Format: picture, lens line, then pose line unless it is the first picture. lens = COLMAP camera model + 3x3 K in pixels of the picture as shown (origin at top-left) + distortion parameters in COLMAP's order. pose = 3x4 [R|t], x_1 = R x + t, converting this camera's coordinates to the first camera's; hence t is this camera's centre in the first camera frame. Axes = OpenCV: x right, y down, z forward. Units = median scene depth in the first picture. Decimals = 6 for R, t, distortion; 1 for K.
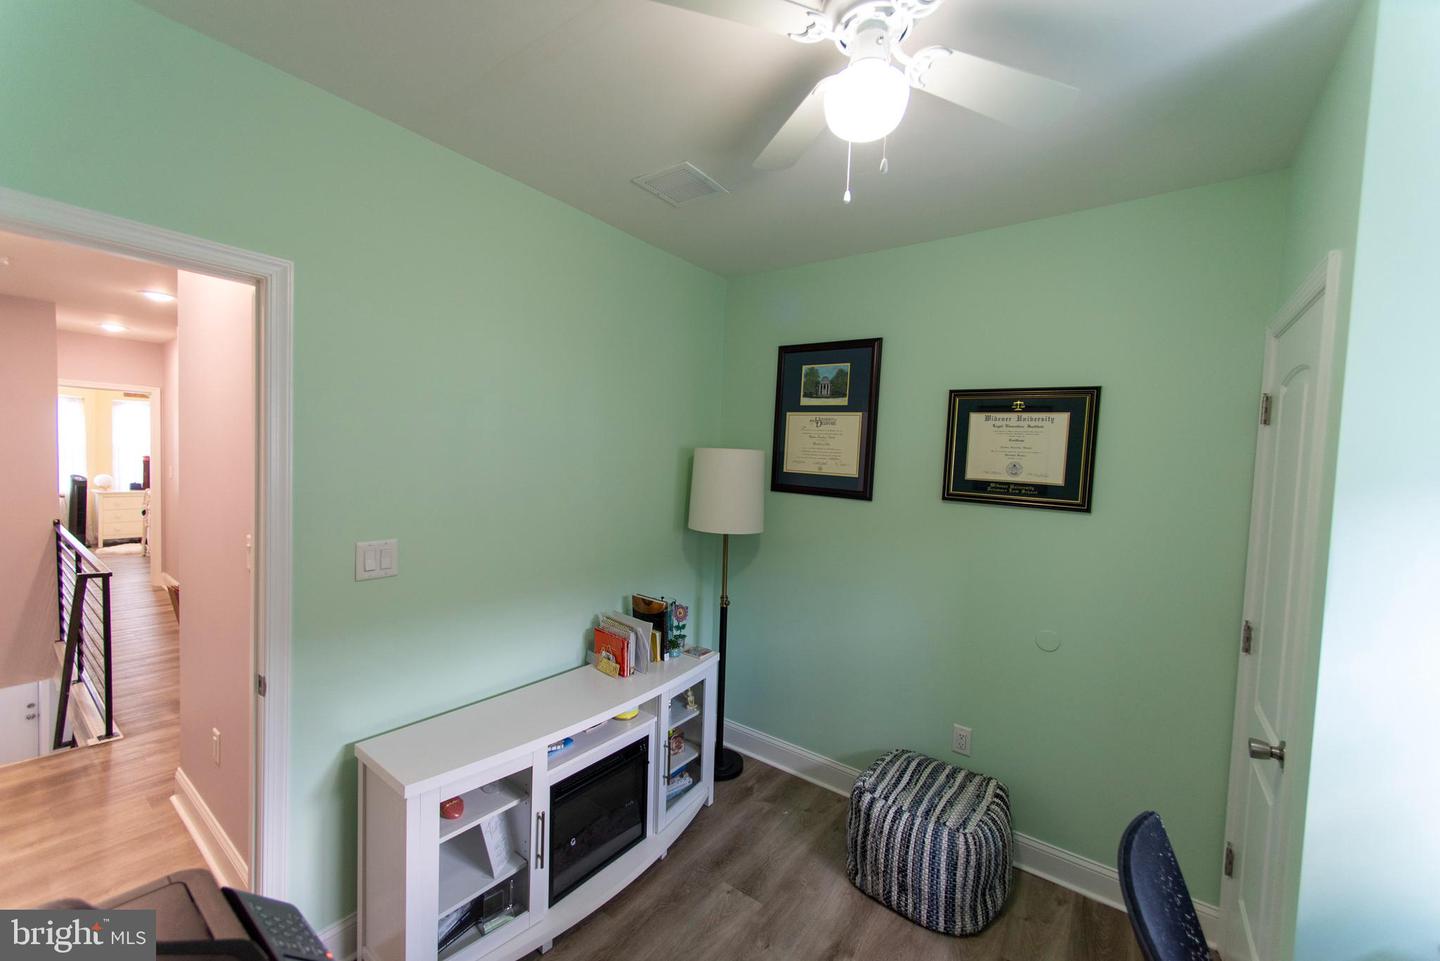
lens RADIAL K [[566.6, 0, 726.5], [0, 566.6, 479.9], [0, 0, 1]] dist [0.004113, 0.001294]
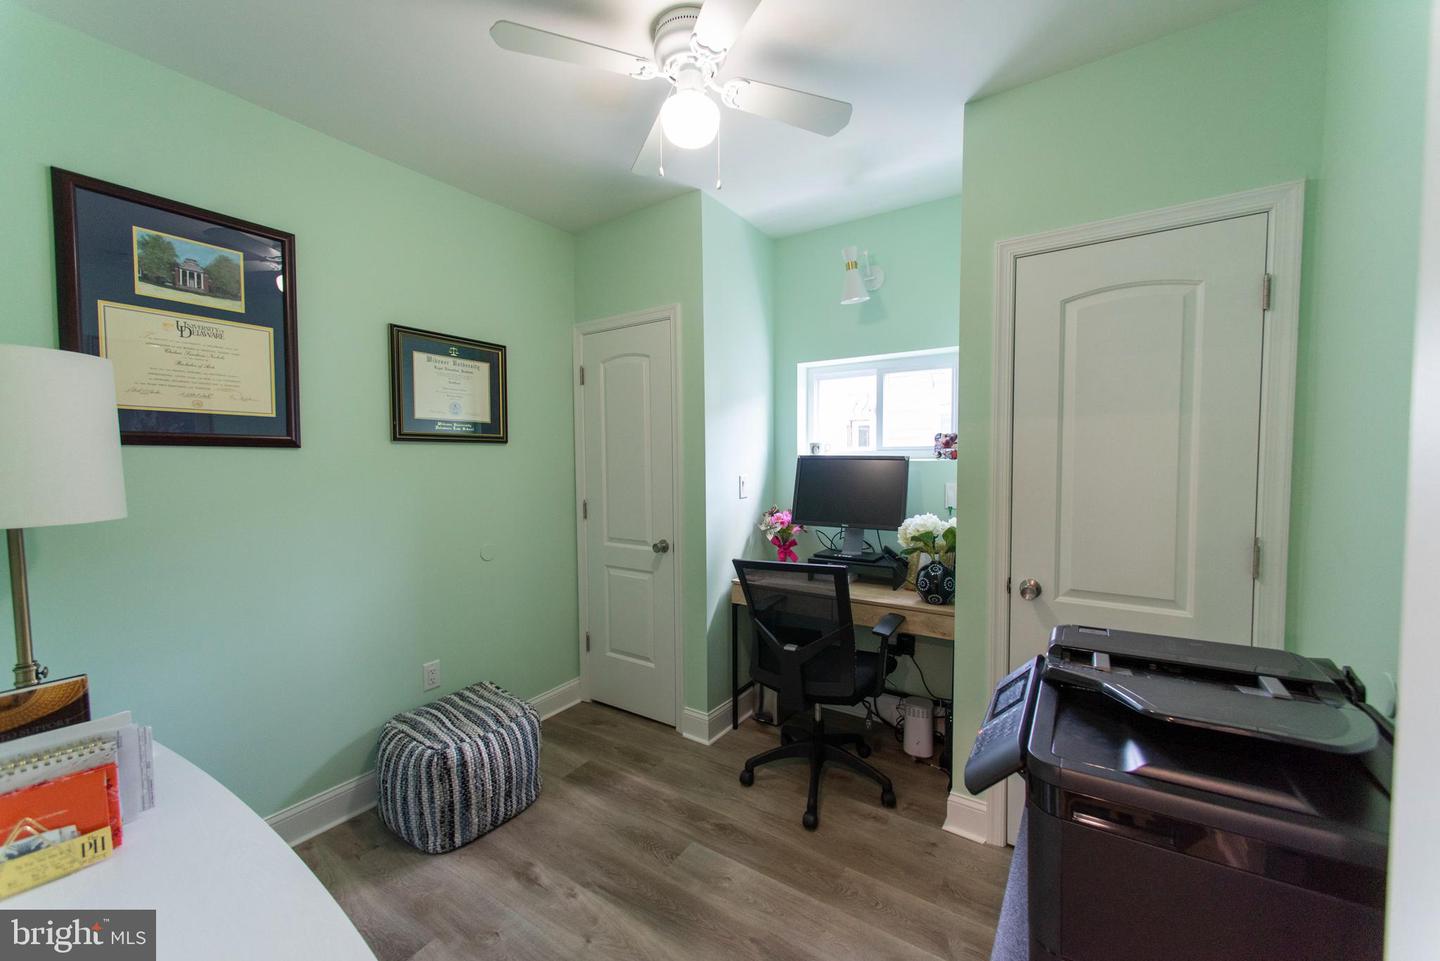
lens RADIAL K [[566.6, 0, 724.5], [0, 566.6, 481.2], [0, 0, 1]] dist [0.004113, 0.001294]
pose [[-0.064368, -0.085024, 0.994298, -0.602140], [0.052681, 0.994685, 0.088468, 0.048301], [-0.996535, 0.058075, -0.059547, 0.515358]]
